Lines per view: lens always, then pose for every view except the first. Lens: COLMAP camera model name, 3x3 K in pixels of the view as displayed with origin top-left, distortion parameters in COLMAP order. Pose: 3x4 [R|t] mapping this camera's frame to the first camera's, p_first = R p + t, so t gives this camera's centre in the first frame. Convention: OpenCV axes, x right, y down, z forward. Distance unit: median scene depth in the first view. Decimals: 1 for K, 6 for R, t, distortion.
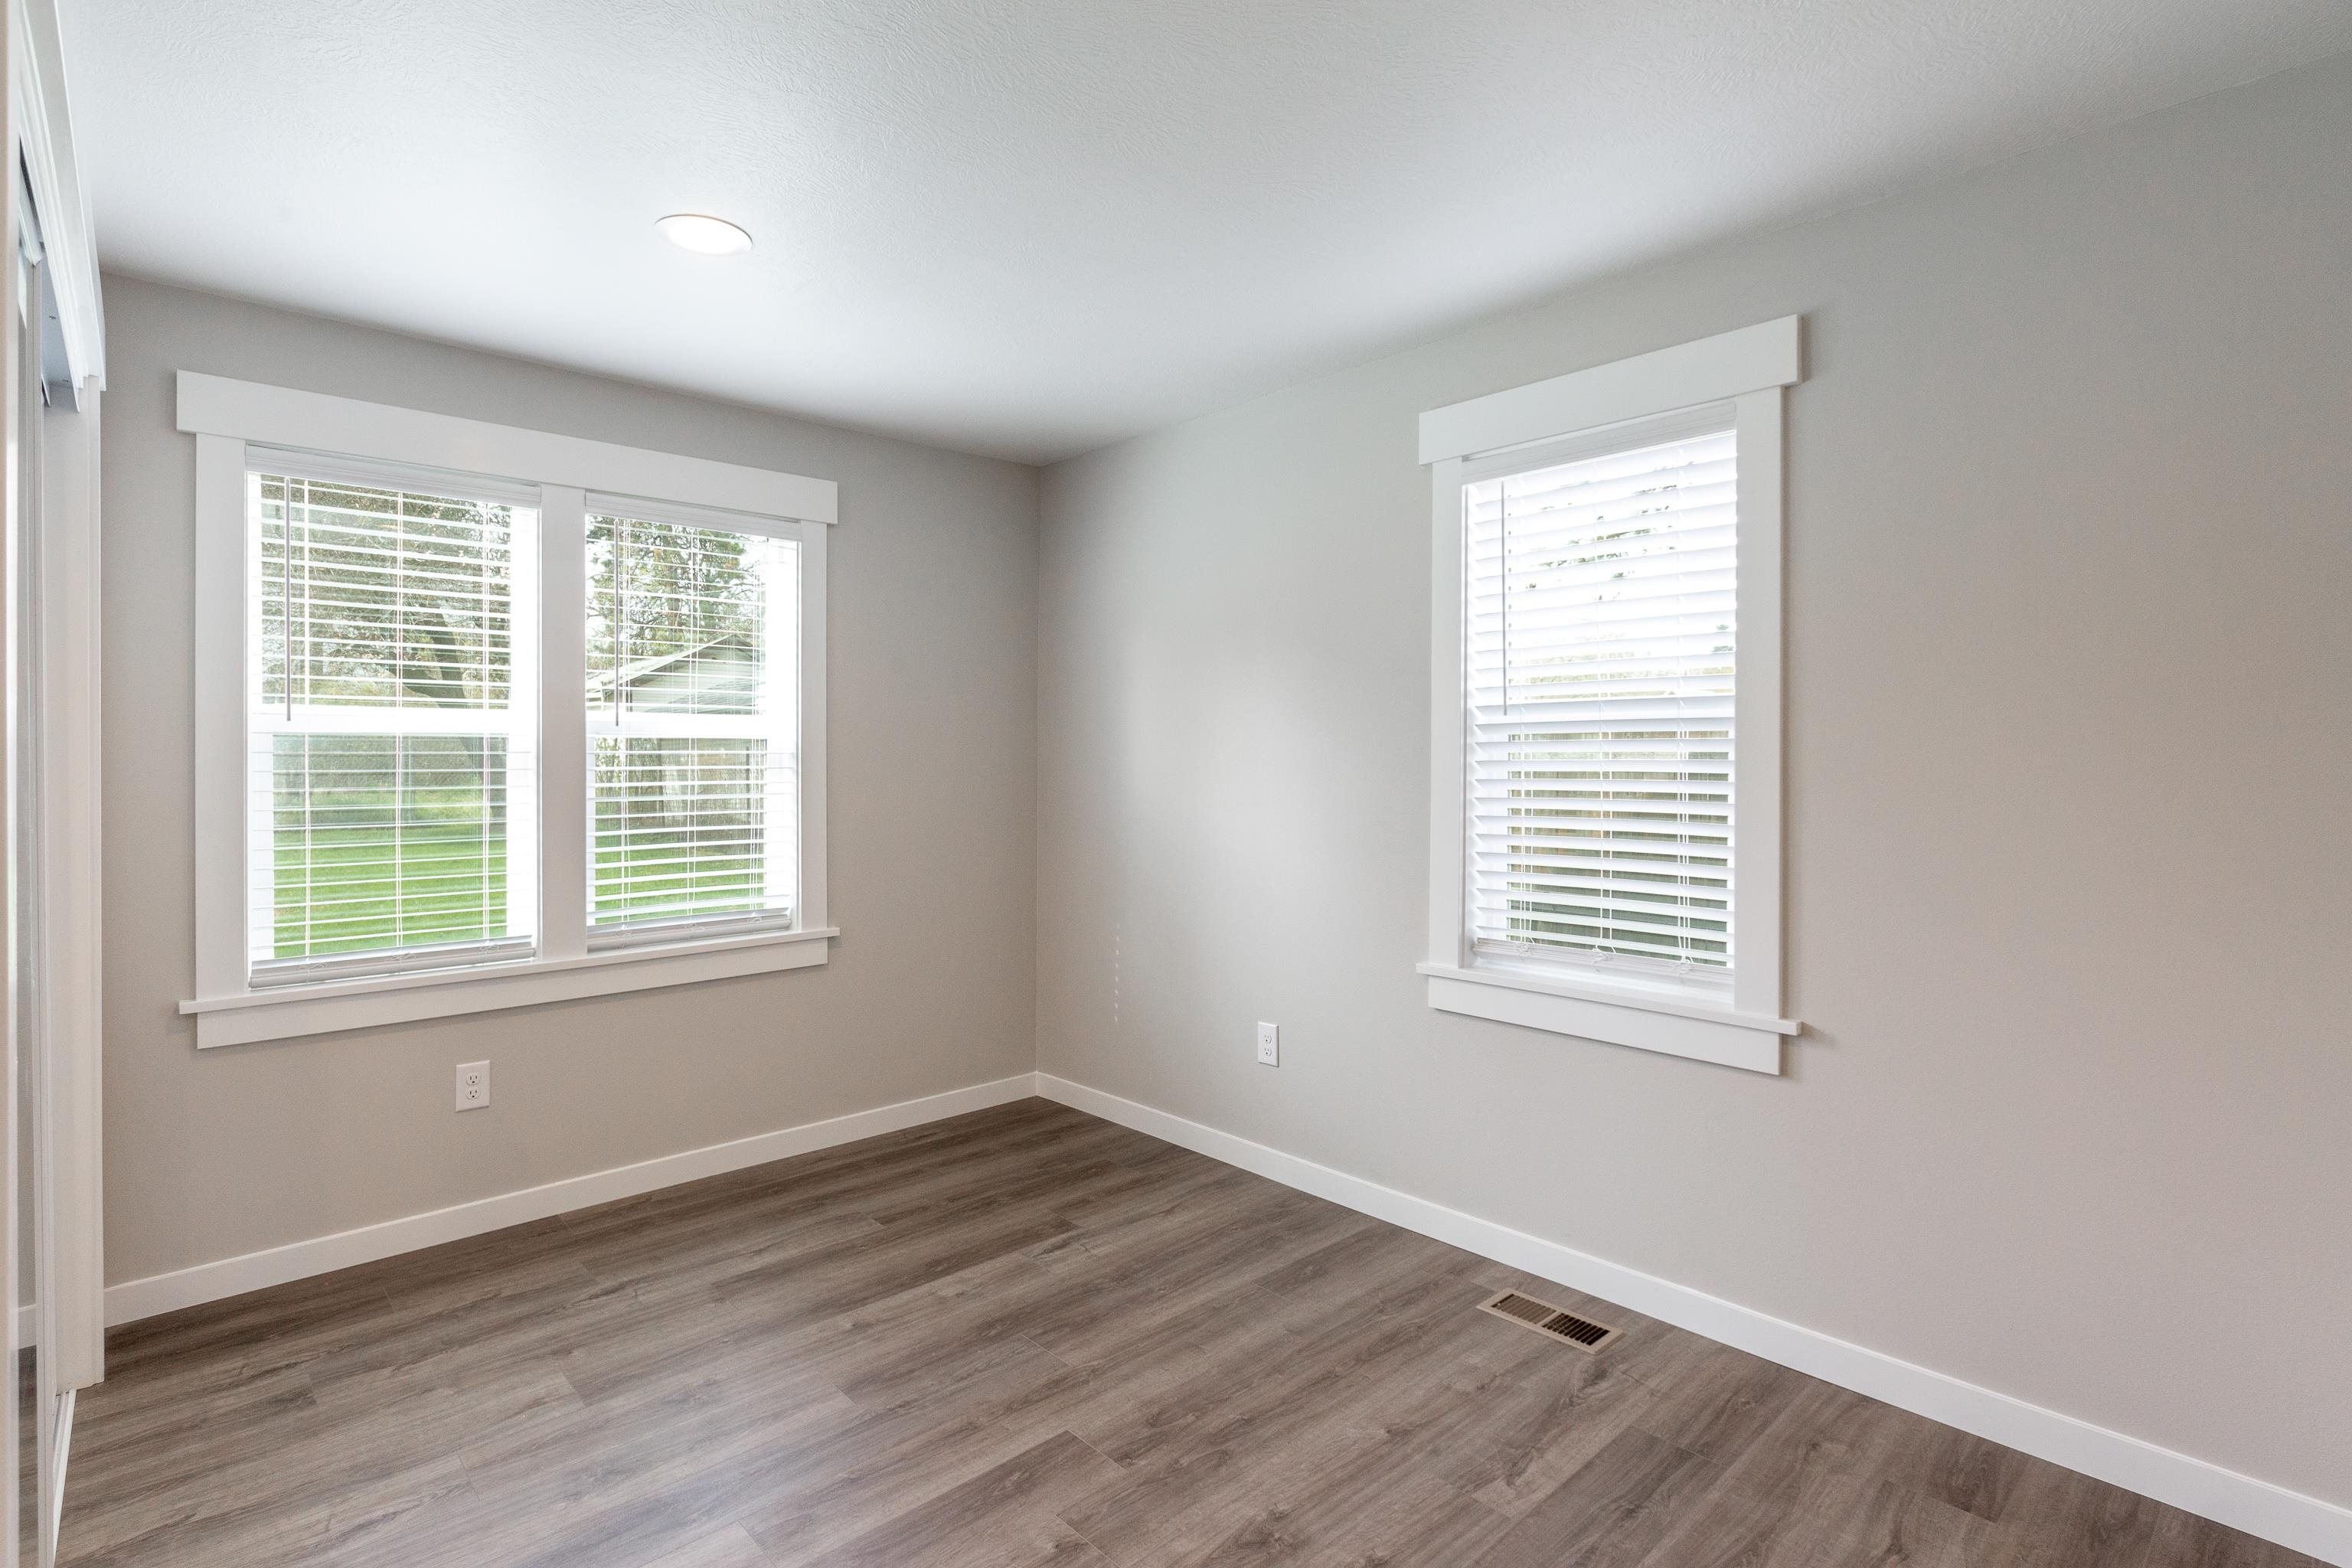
lens RADIAL K [[1129.2, 0, 1175.0], [0, 1129.2, 757.5], [0, 0, 1]] dist [-0.000936, -0.000737]
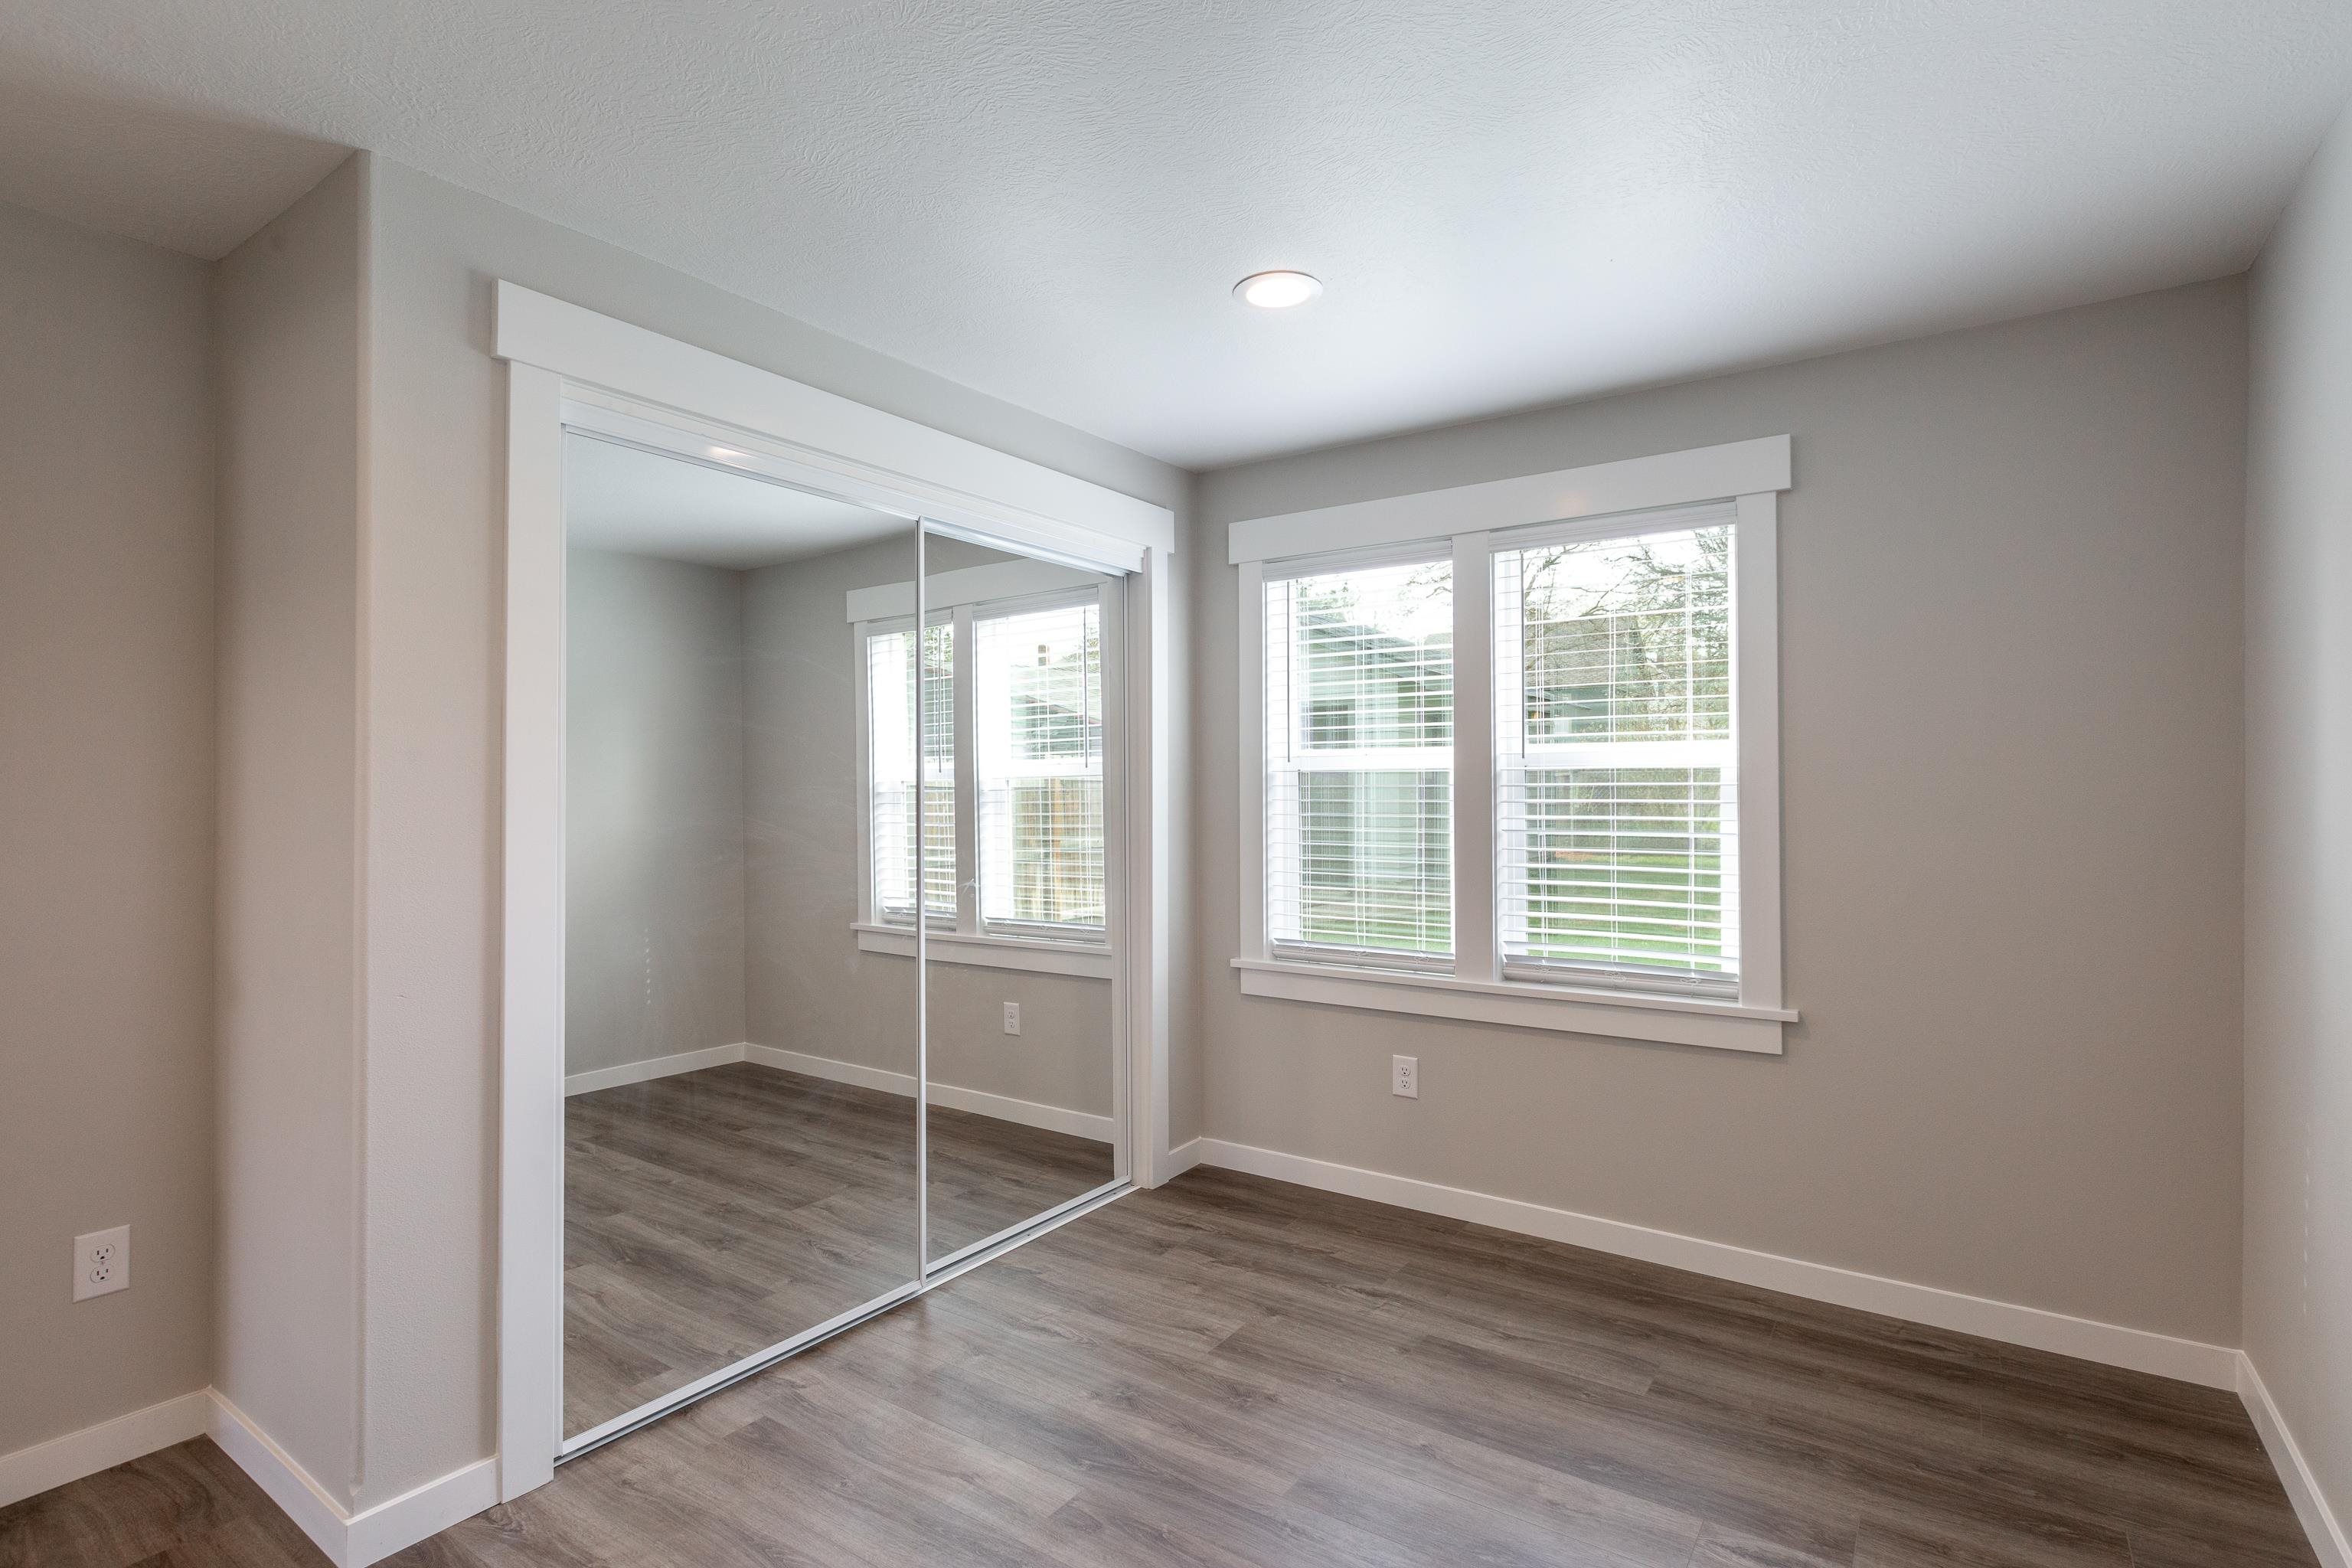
lens RADIAL K [[1117.4, 0, 1184.6], [0, 1117.4, 775.5], [0, 0, 1]] dist [-0.000870, -0.000366]
pose [[0.224238, -0.008315, -0.974499, 0.419474], [0.001206, 0.999965, -0.008255, -0.004920], [0.974534, 0.000676, 0.224240, 0.509355]]
